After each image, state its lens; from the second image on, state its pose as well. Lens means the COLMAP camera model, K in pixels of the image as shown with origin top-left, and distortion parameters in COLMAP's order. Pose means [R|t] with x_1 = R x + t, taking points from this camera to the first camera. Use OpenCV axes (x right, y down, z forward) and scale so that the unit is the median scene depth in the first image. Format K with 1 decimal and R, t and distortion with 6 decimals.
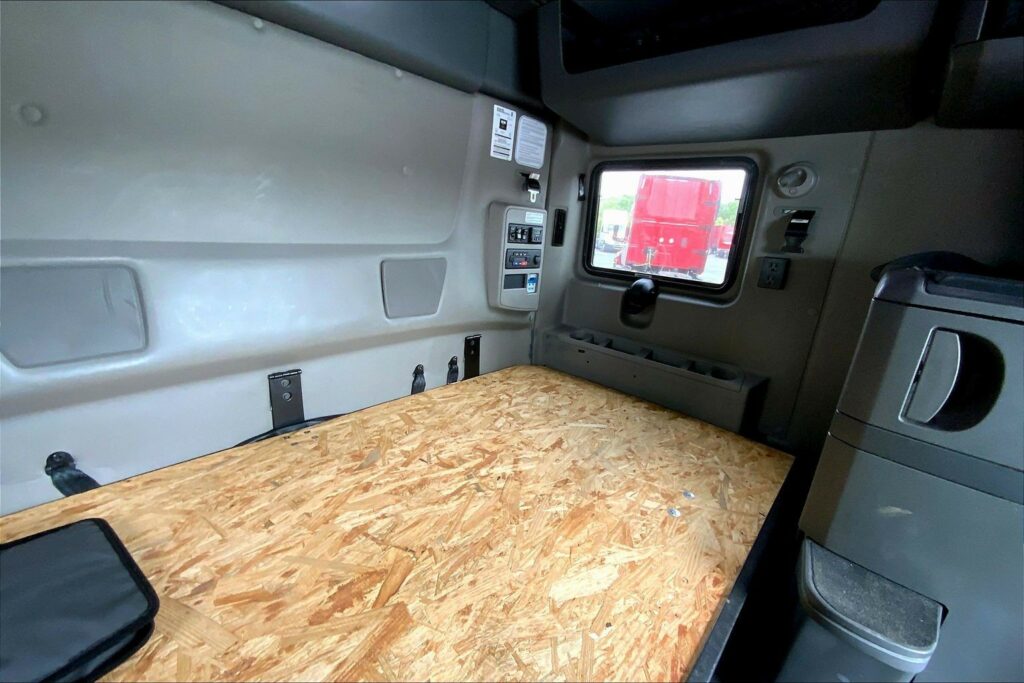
lens RADIAL K [[414.7, 0, 518.0], [0, 414.7, 350.5], [0, 0, 1]] dist [0.031759, -0.018195]
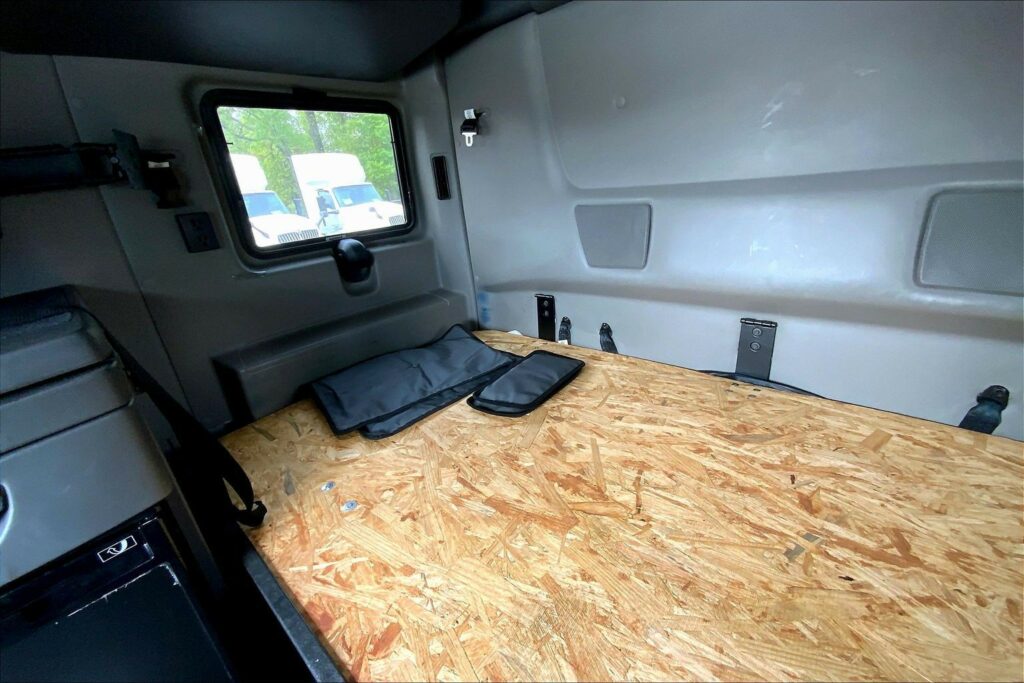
lens RADIAL K [[414.7, 0, 518.0], [0, 414.7, 350.5], [0, 0, 1]] dist [0.031759, -0.018195]
pose [[0.006604, 0.306973, -0.951695, 0.420311], [-0.213704, 0.930162, 0.298545, -0.060054], [0.976876, 0.201409, 0.071744, 0.480747]]
